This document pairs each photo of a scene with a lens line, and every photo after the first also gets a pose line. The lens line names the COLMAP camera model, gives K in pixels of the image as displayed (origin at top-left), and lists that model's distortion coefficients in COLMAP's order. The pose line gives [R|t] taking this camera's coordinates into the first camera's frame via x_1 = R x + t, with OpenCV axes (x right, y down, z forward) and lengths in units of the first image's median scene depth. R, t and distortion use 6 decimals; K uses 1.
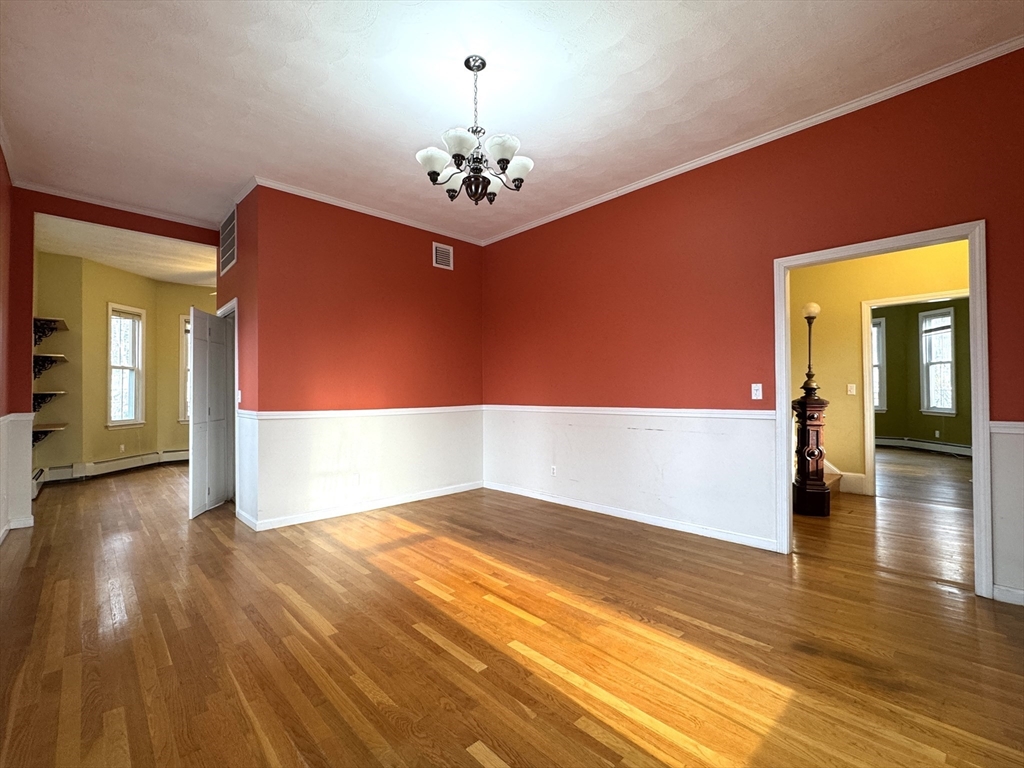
lens RADIAL K [[452.0, 0, 512.0], [0, 452.0, 384.0], [0, 0, 1]] dist [0.000198, 0.000148]
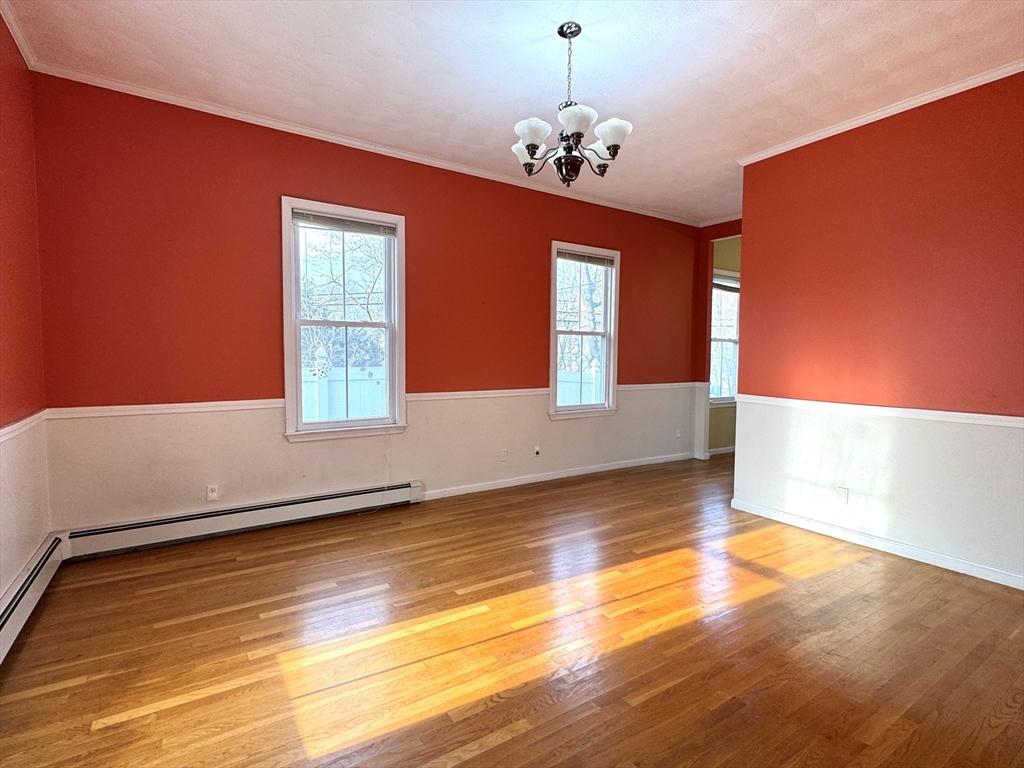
lens RADIAL K [[501.2, 0, 509.1], [0, 501.2, 384.3], [0, 0, 1]] dist [-0.001607, -0.001155]
pose [[-0.189795, 0.056127, -0.980218, 0.990511], [0.011004, 0.998424, 0.055039, -0.042495], [0.981762, -0.000341, -0.190113, 1.081800]]
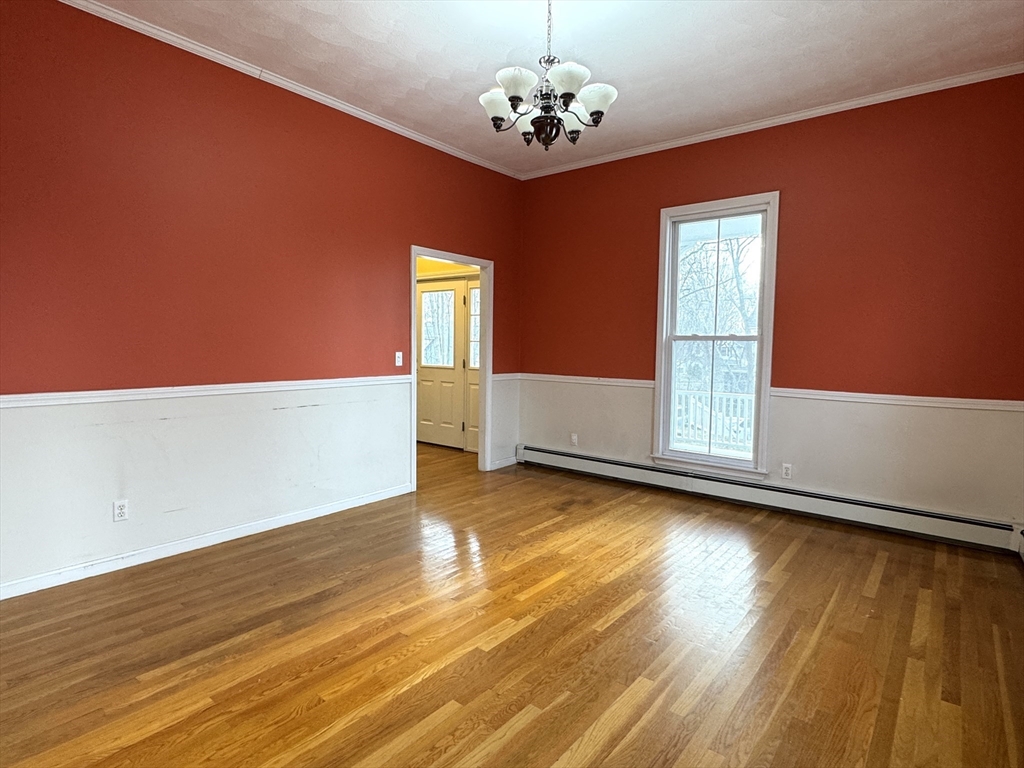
lens RADIAL K [[547.8, 0, 507.1], [0, 547.8, 382.5], [0, 0, 1]] dist [-0.002164, 0.000253]
pose [[-0.115287, -0.064999, 0.991203, -1.125454], [-0.026425, 0.997704, 0.062351, -0.022443], [-0.992981, -0.019004, -0.116740, 1.188861]]
